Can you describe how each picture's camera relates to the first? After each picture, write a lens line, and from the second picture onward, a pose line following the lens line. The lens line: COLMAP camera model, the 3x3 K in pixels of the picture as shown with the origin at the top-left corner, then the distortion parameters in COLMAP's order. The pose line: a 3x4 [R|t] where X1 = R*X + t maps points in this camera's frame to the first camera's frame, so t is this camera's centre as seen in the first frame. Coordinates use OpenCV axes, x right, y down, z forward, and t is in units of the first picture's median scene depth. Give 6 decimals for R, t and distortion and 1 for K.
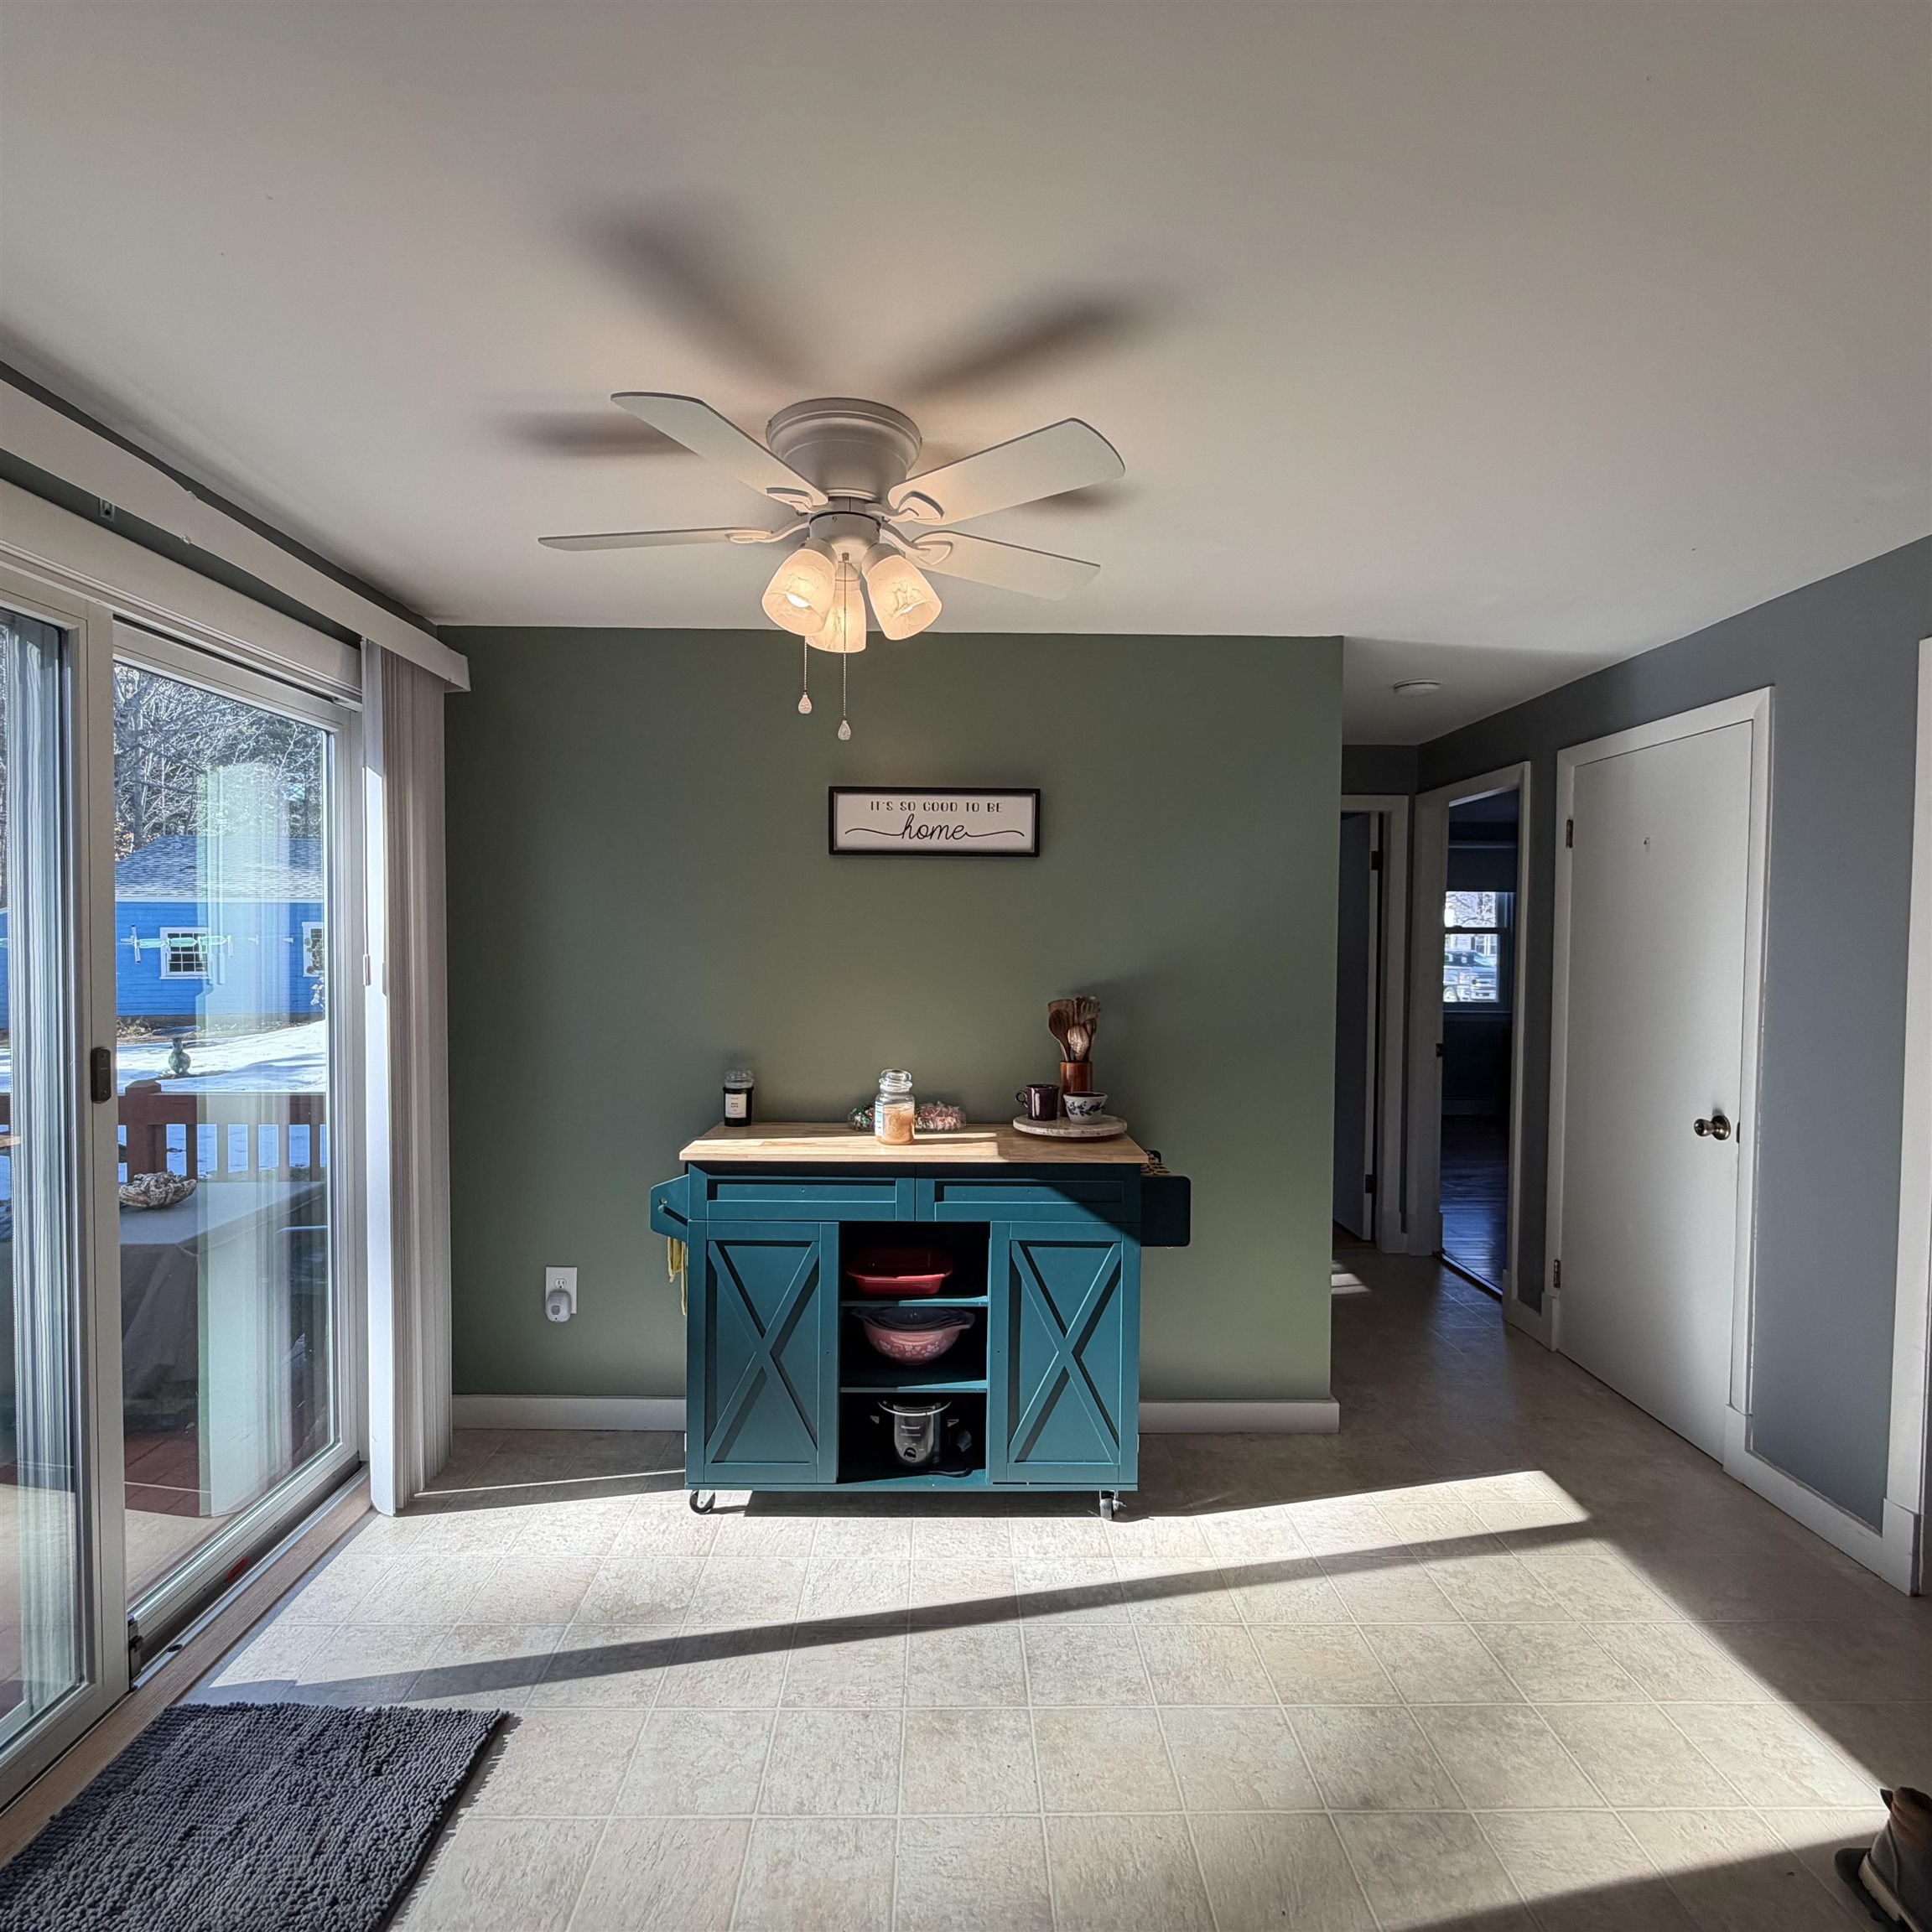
lens RADIAL K [[1026.7, 0, 957.4], [0, 1026.7, 961.3], [0, 0, 1]] dist [0.000991, 0.000968]
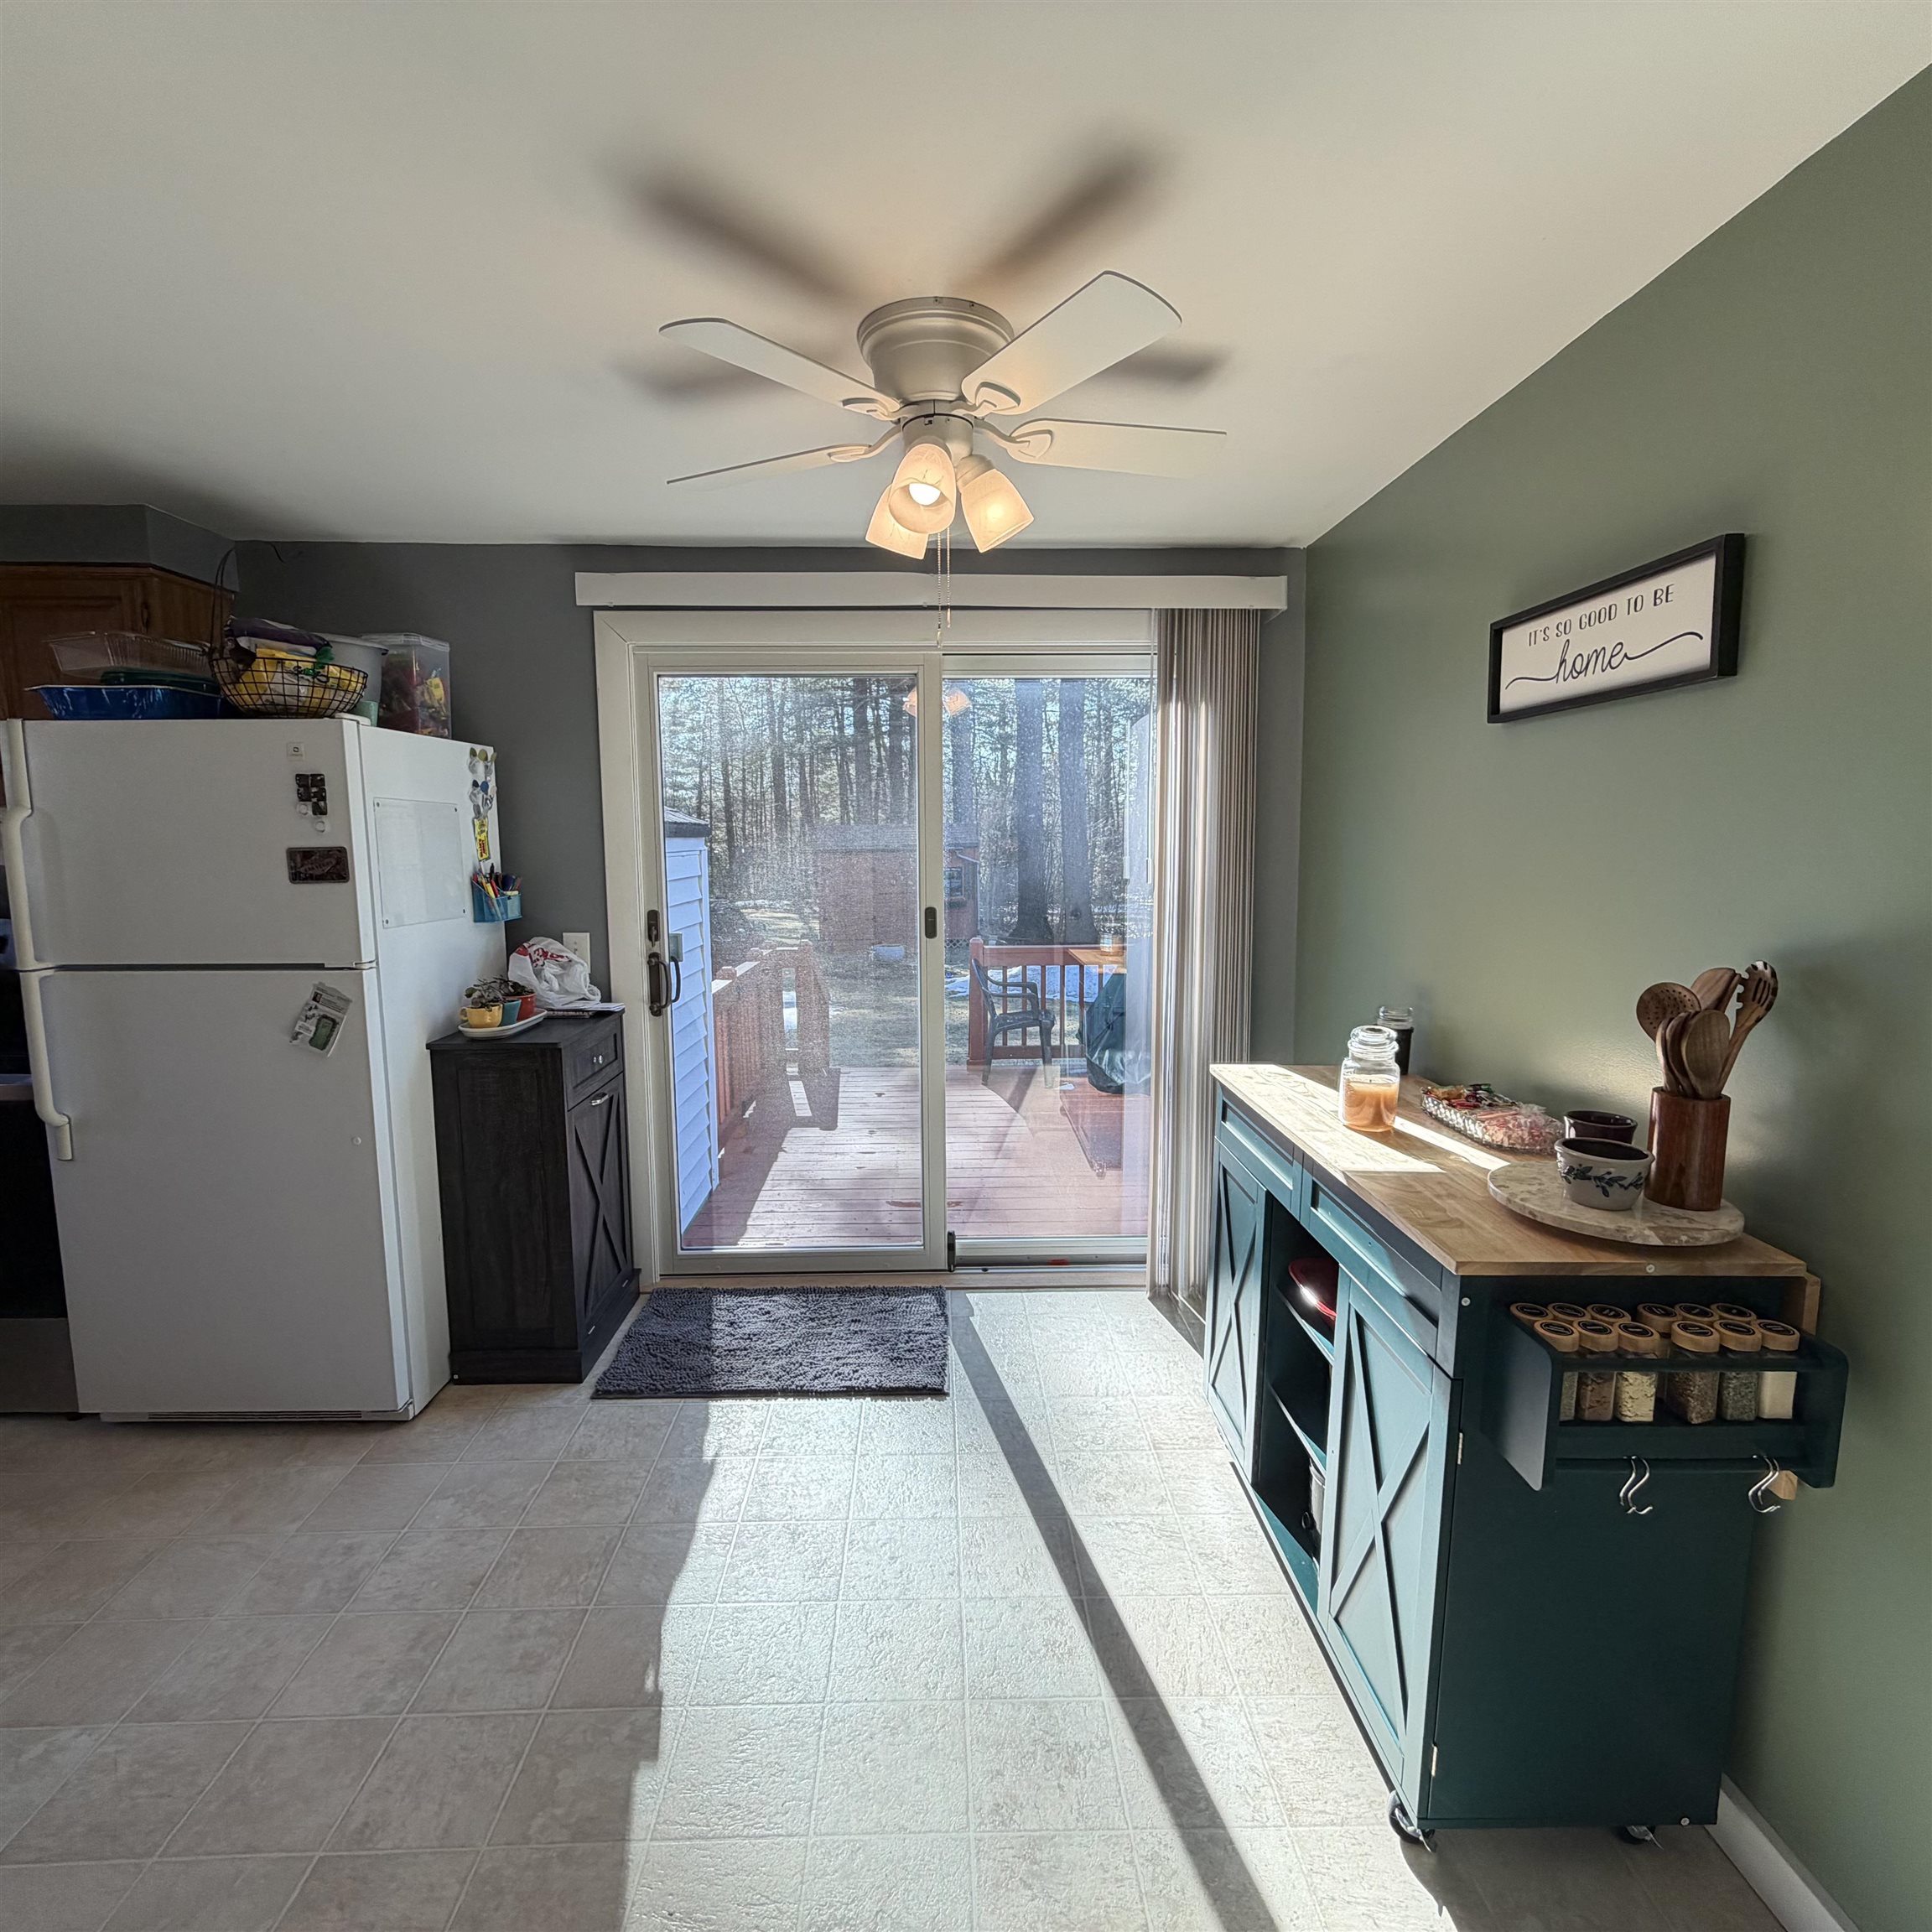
lens RADIAL K [[1026.7, 0, 957.4], [0, 1026.7, 961.3], [0, 0, 1]] dist [0.000991, 0.000968]
pose [[0.015246, 0.109453, -0.993875, 0.583370], [-0.016359, 0.993885, 0.109203, -0.013214], [0.999750, 0.014593, 0.016943, 0.627665]]
